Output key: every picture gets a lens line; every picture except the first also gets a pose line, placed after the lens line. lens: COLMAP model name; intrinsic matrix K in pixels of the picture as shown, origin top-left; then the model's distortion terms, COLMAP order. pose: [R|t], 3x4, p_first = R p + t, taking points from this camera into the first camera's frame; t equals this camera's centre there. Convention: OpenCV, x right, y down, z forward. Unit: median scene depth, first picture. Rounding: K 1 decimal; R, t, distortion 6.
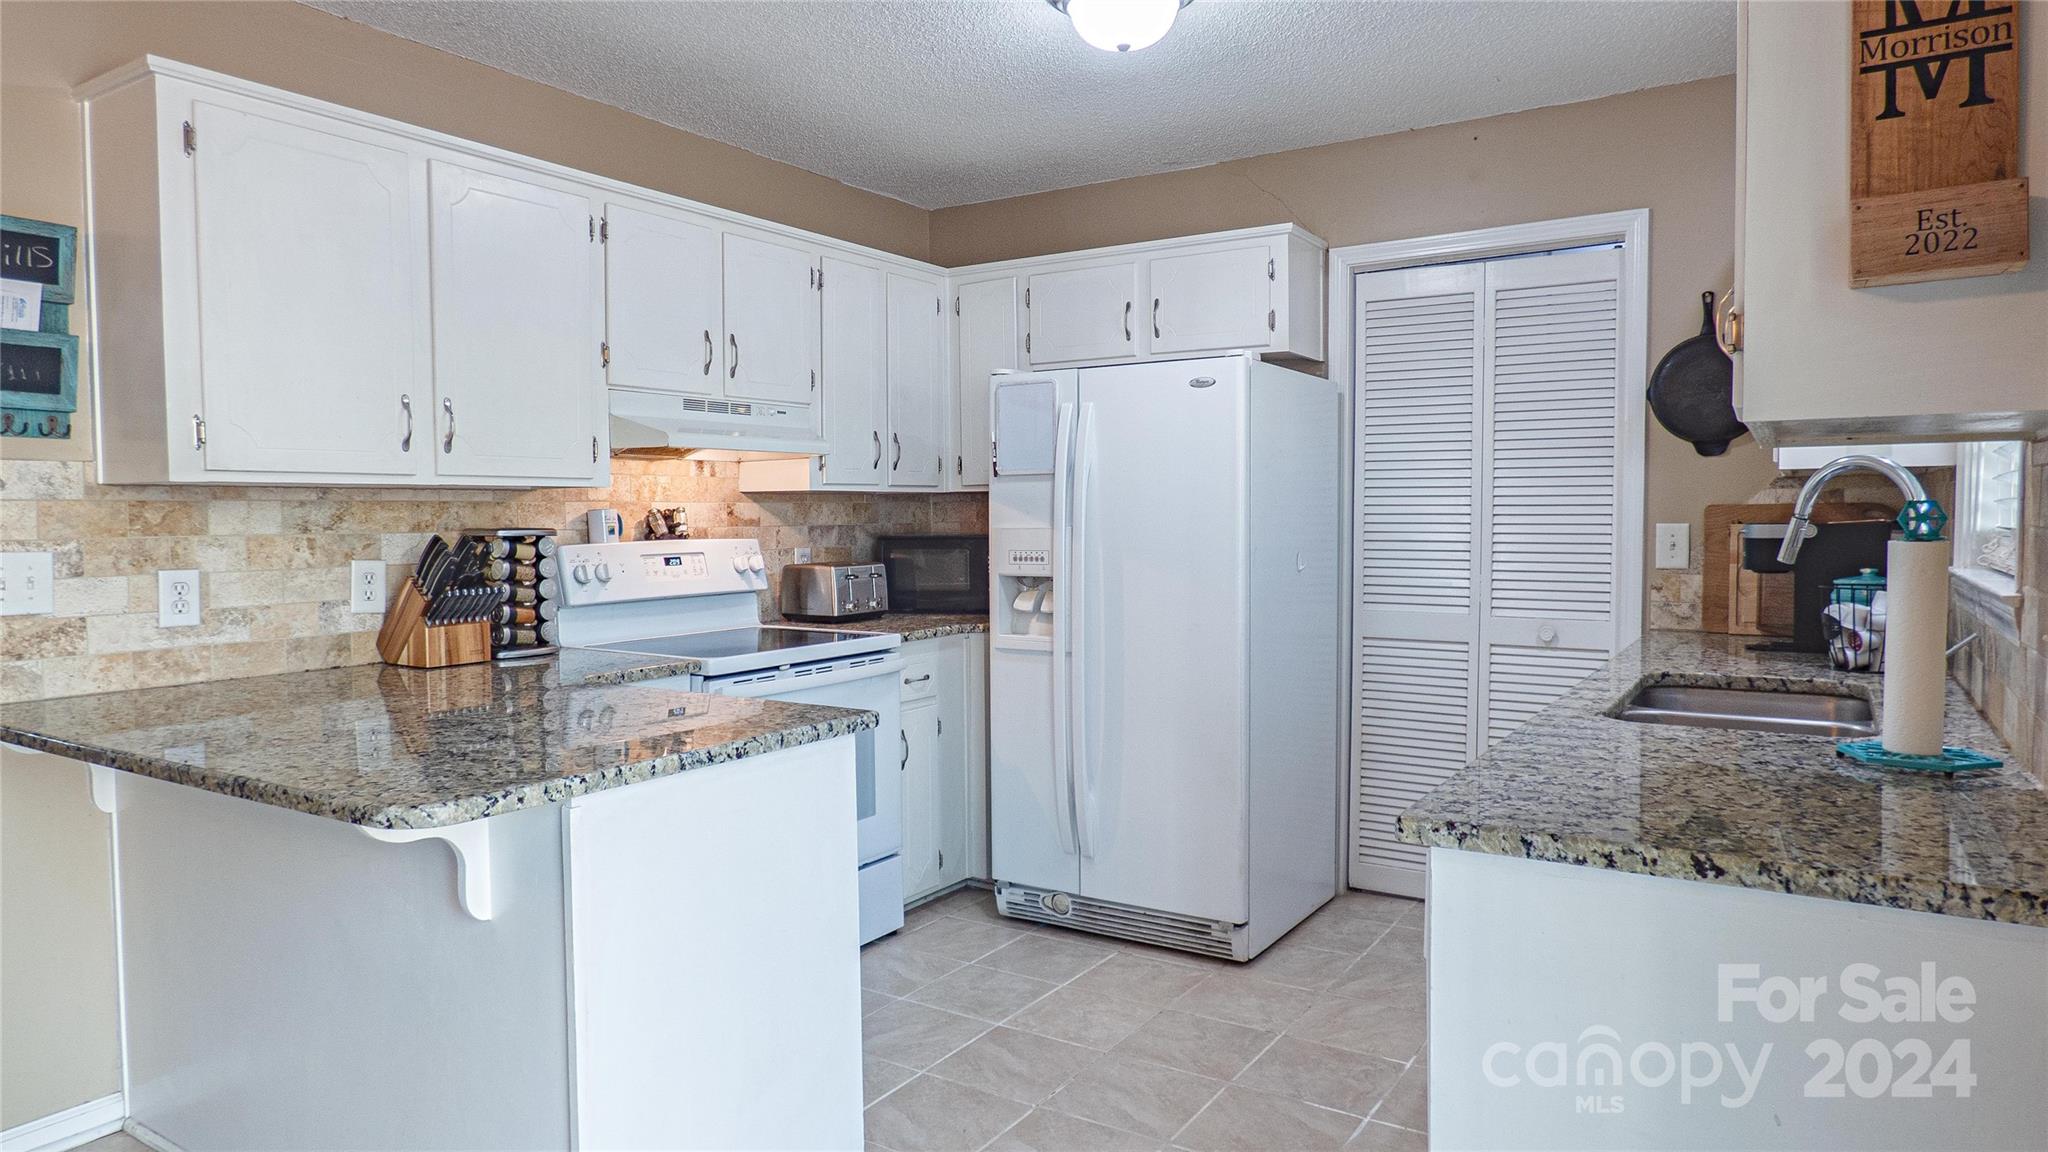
lens RADIAL K [[1238.5, 0, 1027.4], [0, 1238.5, 565.9], [0, 0, 1]] dist [-0.029734, 0.023153]
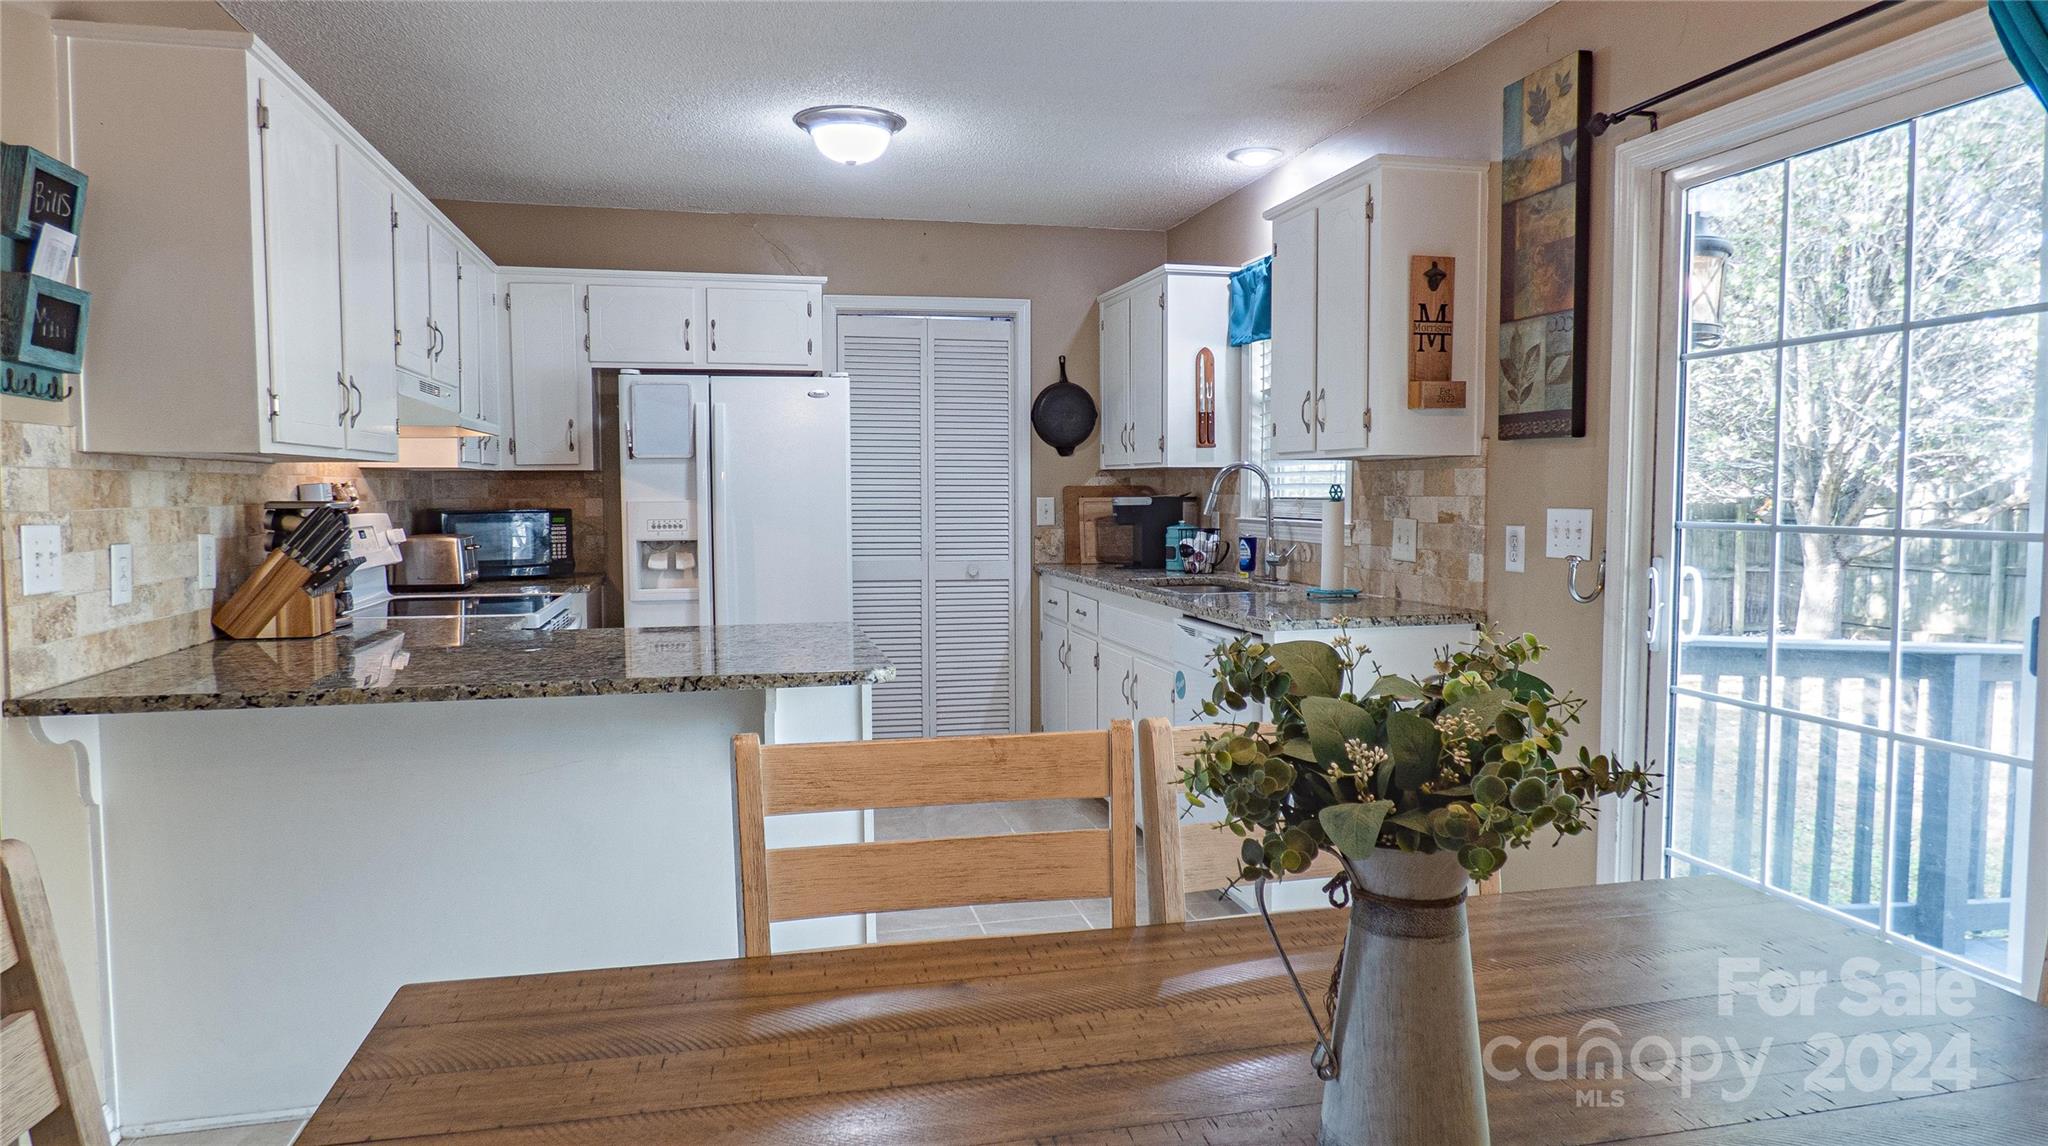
lens RADIAL K [[1238.5, 0, 1017.9], [0, 1238.5, 572.4], [0, 0, 1]] dist [-0.029734, 0.023153]
pose [[0.697854, -0.042472, 0.714979, -0.678120], [0.027410, 0.999093, 0.032595, 0.009981], [-0.715715, -0.003149, 0.698385, -0.113177]]
